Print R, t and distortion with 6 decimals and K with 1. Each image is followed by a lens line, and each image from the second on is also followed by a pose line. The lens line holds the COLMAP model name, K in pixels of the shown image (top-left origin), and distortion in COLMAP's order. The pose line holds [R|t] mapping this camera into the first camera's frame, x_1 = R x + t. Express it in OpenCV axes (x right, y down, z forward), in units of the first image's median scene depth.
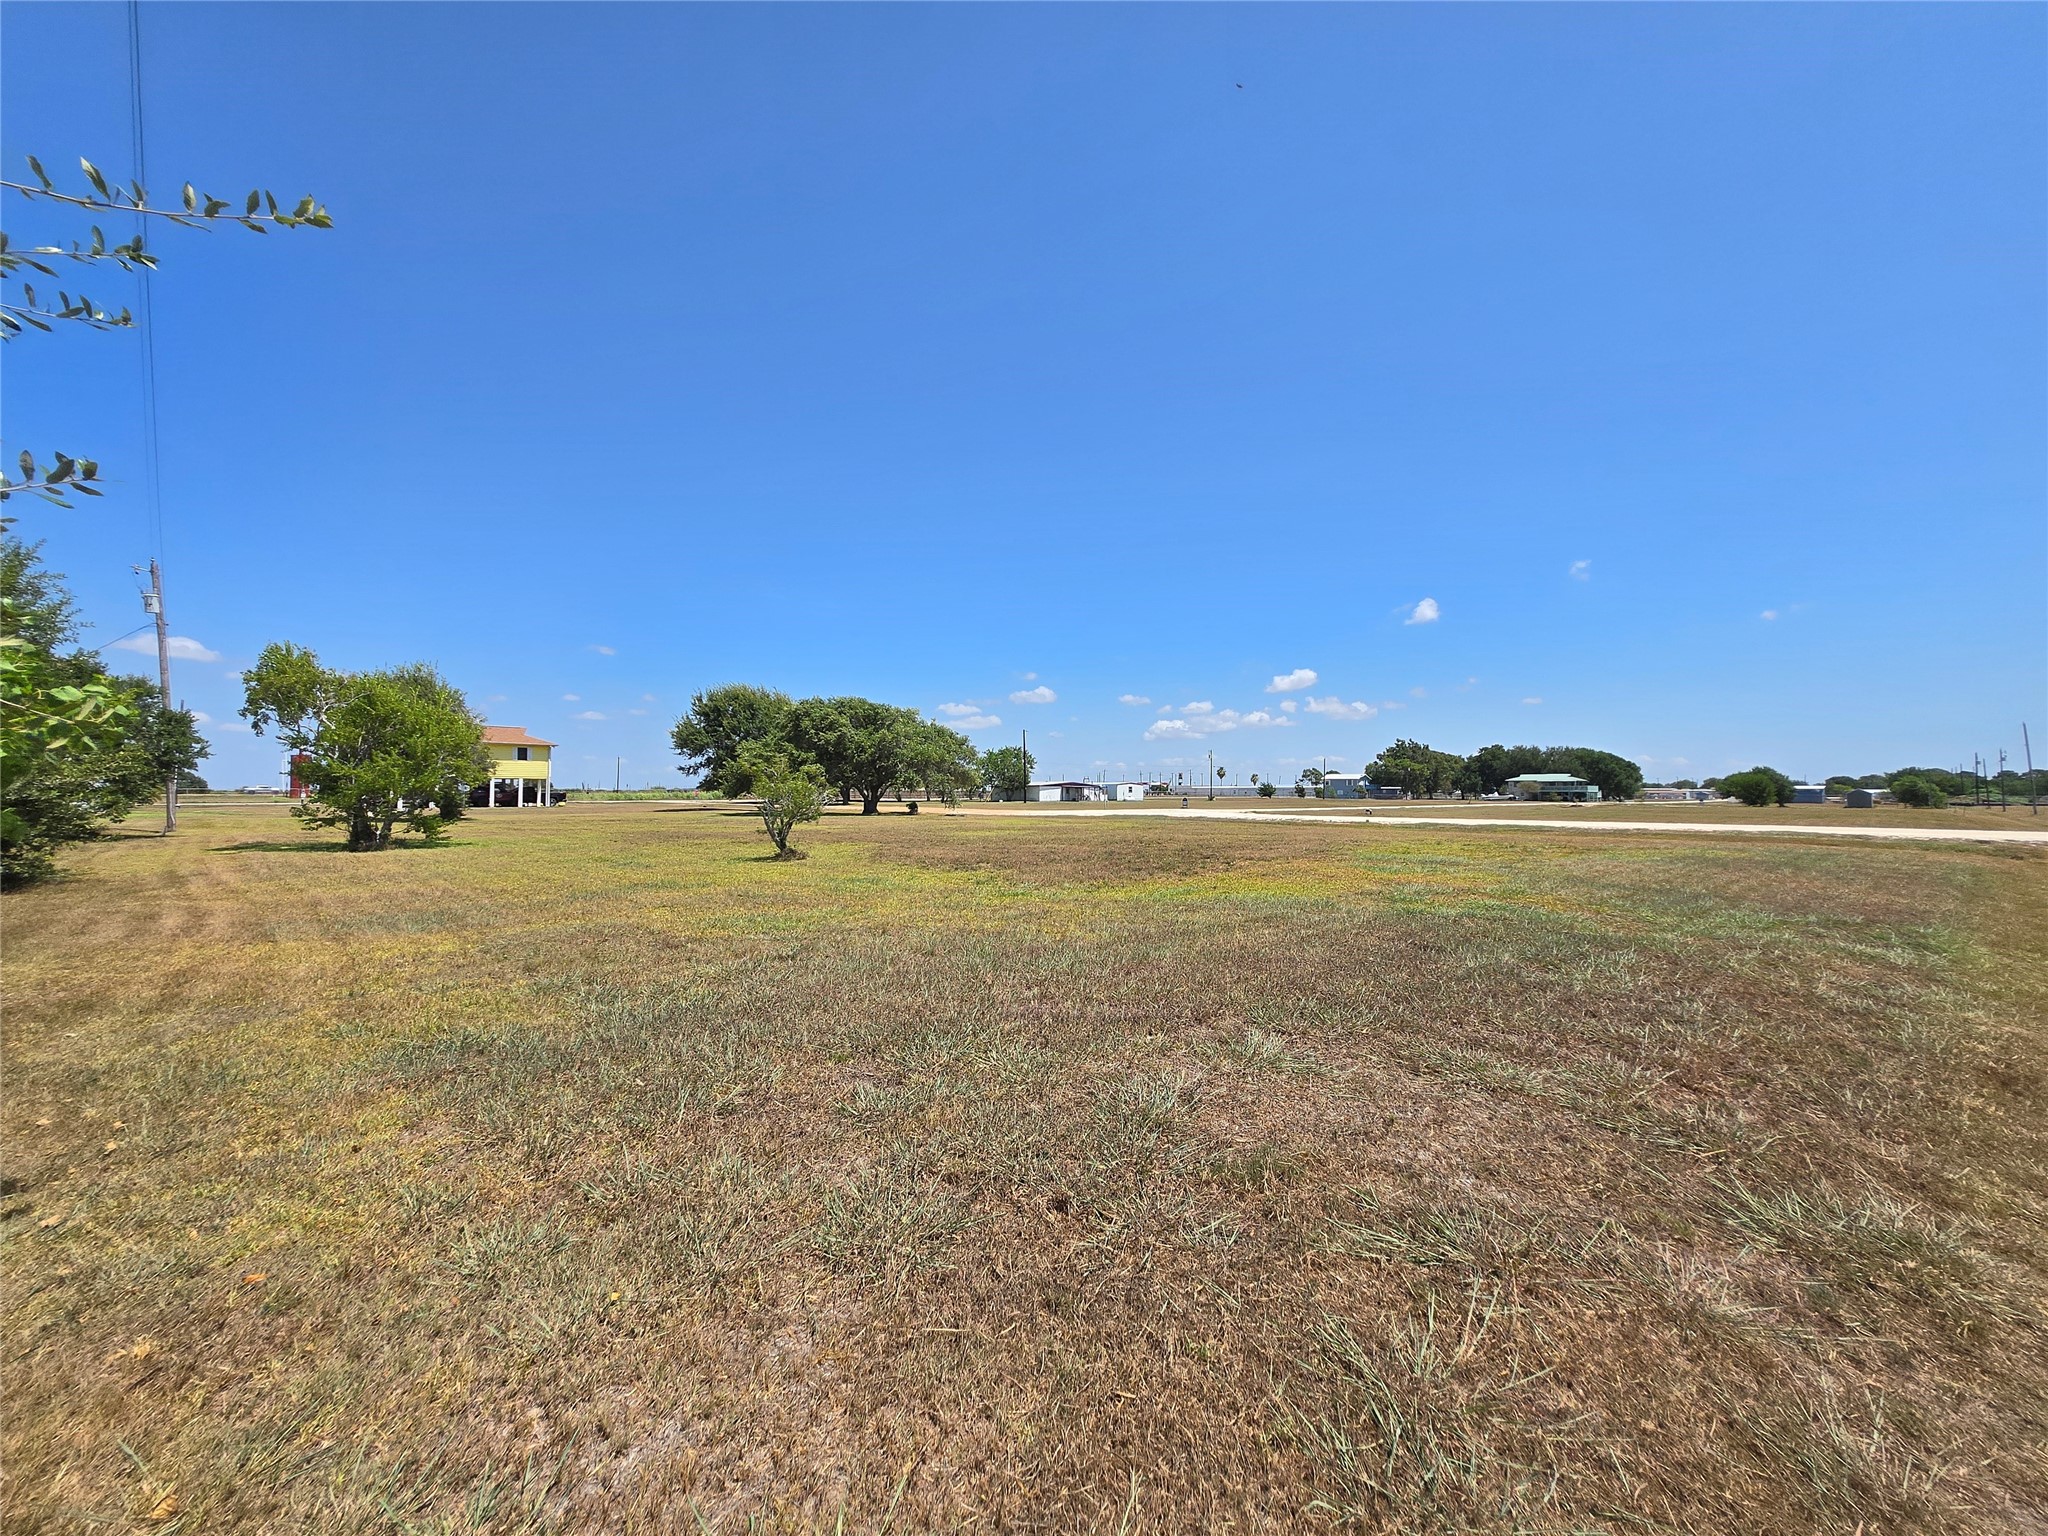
lens RADIAL K [[809.3, 0, 1032.5], [0, 809.3, 777.9], [0, 0, 1]] dist [0.001228, -0.000551]
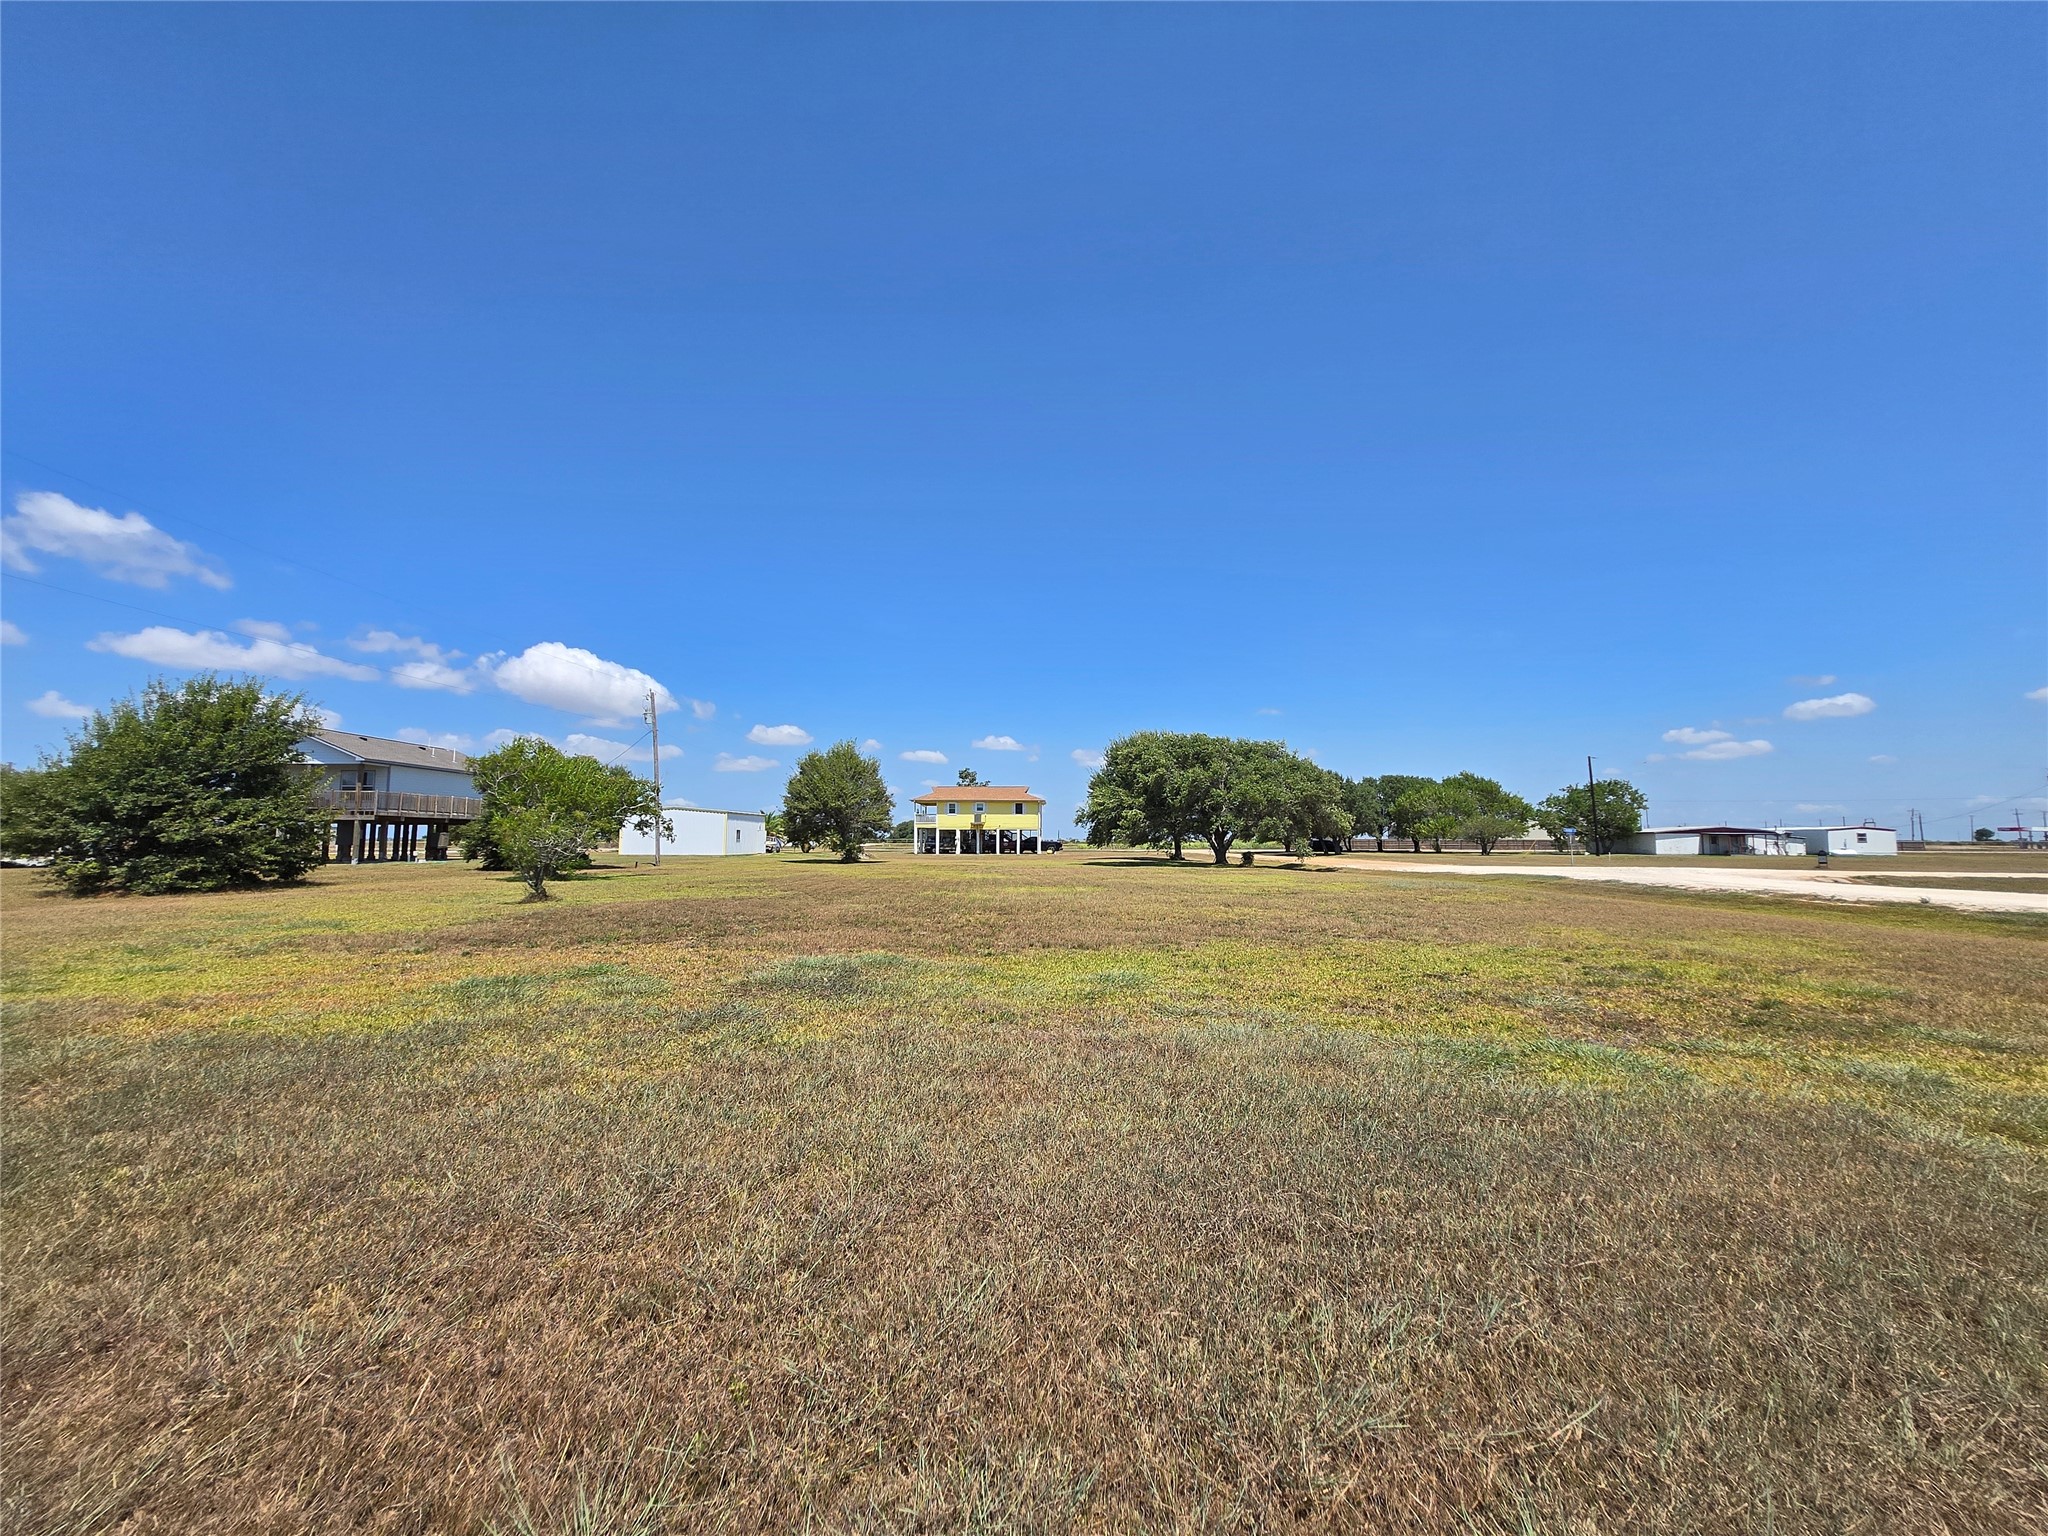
lens RADIAL K [[809.3, 0, 1014.4], [0, 809.3, 750.0], [0, 0, 1]] dist [0.001228, -0.000551]
pose [[0.698029, -0.081908, -0.711370, 0.142634], [0.012099, 0.994644, -0.102653, 0.004154], [0.715968, 0.063048, 0.695281, 0.115100]]
